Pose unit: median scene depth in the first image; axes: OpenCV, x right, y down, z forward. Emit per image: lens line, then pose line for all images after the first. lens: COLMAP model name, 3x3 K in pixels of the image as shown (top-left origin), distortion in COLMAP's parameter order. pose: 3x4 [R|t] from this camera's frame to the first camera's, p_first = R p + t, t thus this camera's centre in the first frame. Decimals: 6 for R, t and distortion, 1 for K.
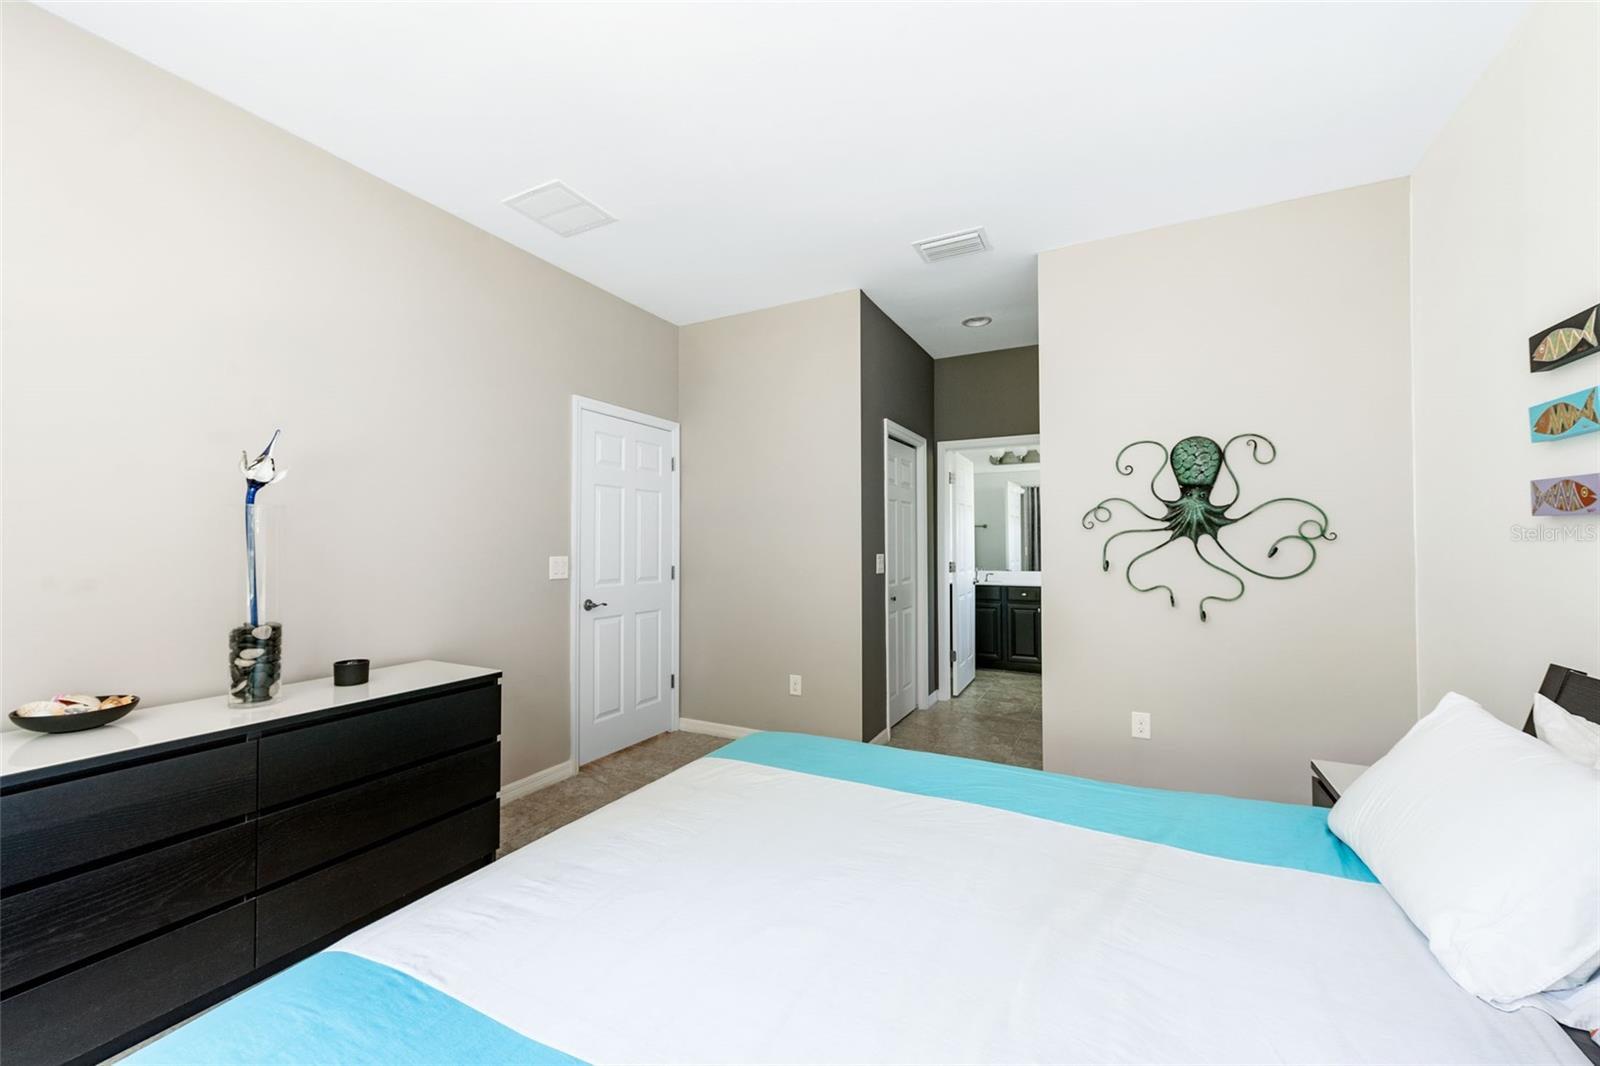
lens RADIAL K [[630.8, 0, 800.0], [0, 630.8, 533.0], [0, 0, 1]] dist [0.001346, -0.000019]
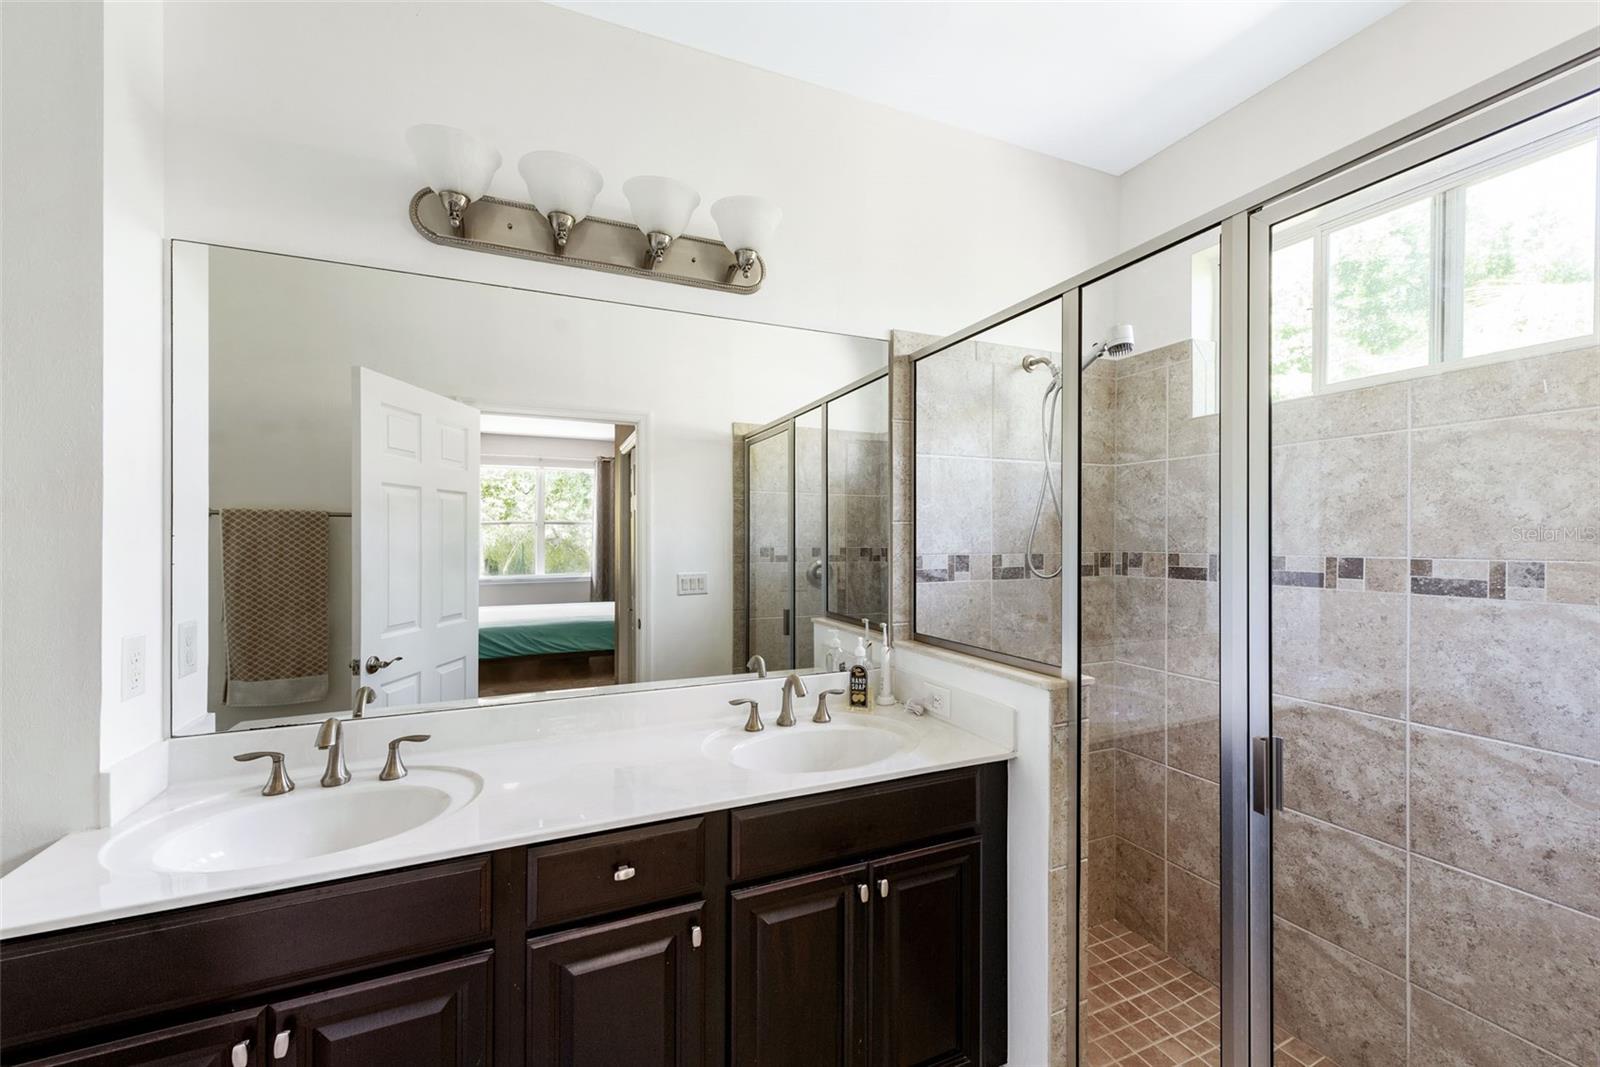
lens RADIAL K [[630.8, 0, 800.0], [0, 630.8, 533.5], [0, 0, 1]] dist [0.001346, -0.000019]
pose [[0.625325, 0.004525, 0.780352, 0.279735], [-0.013080, 0.999903, 0.004684, -0.008217], [-0.780255, -0.013136, 0.625323, 0.981607]]
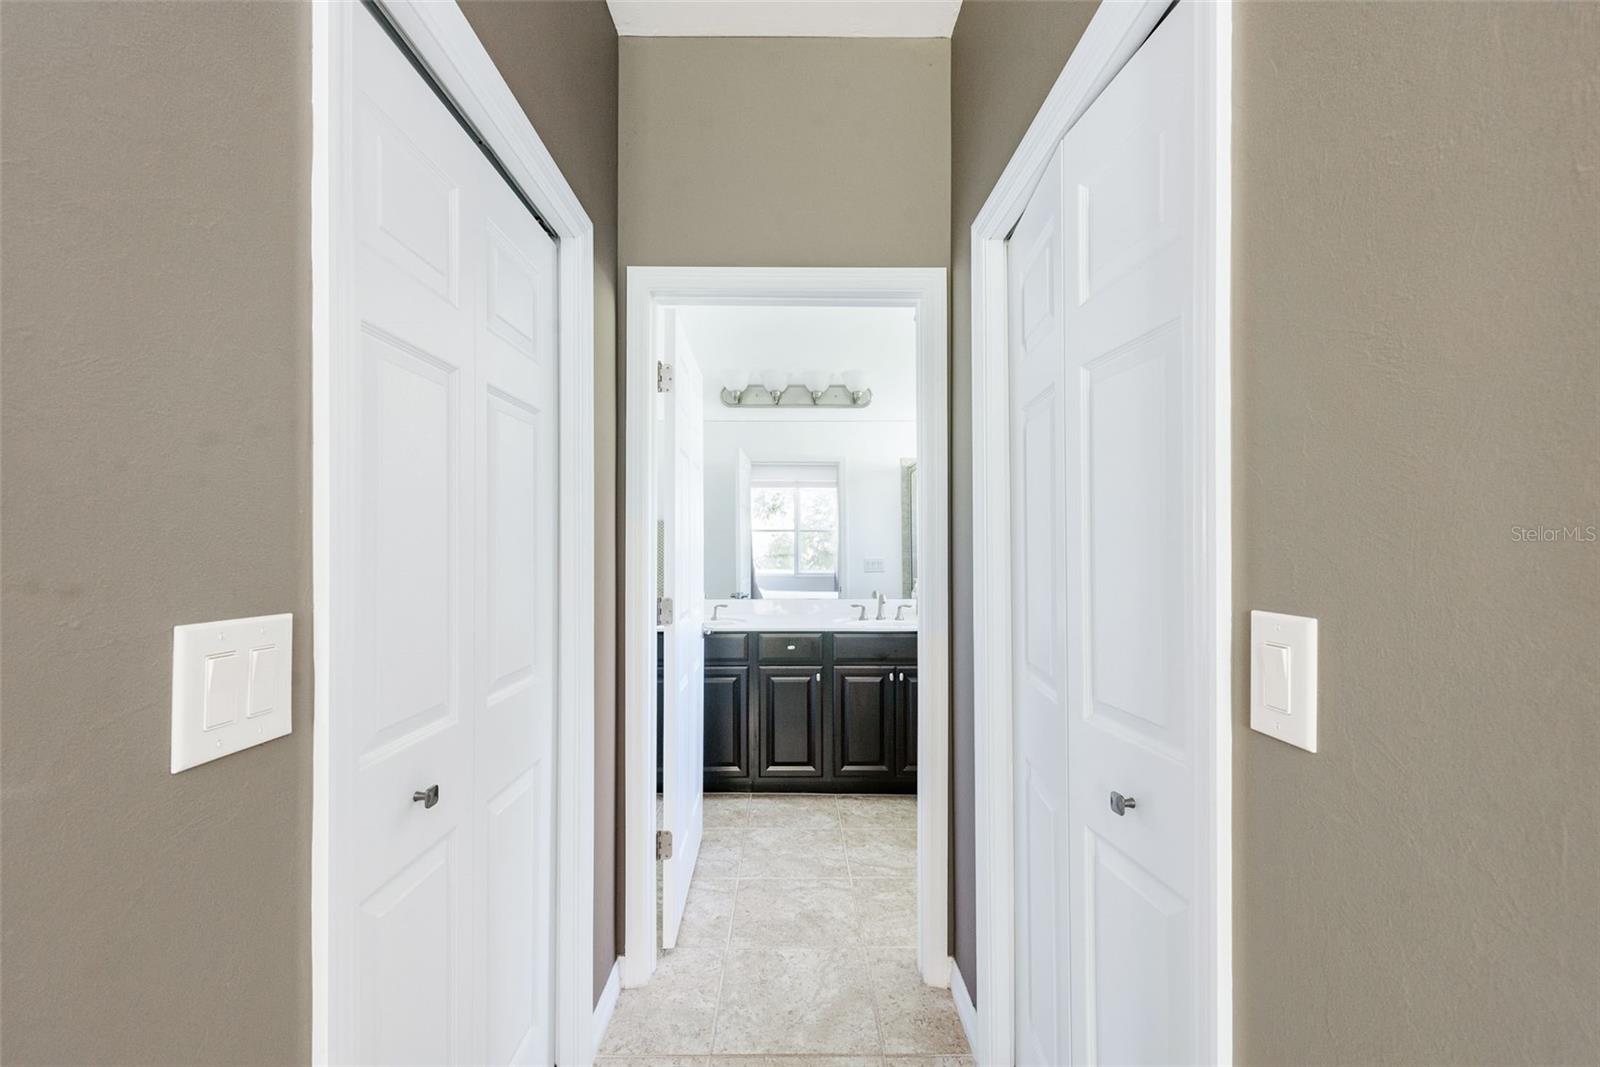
lens RADIAL K [[641.8, 0, 793.7], [0, 641.8, 543.2], [0, 0, 1]] dist [-0.000286, -0.000175]
pose [[0.887541, 0.006577, 0.460682, 0.132008], [-0.009810, 0.999941, 0.004623, 0.010940], [-0.460625, -0.008622, 0.887553, 0.617934]]
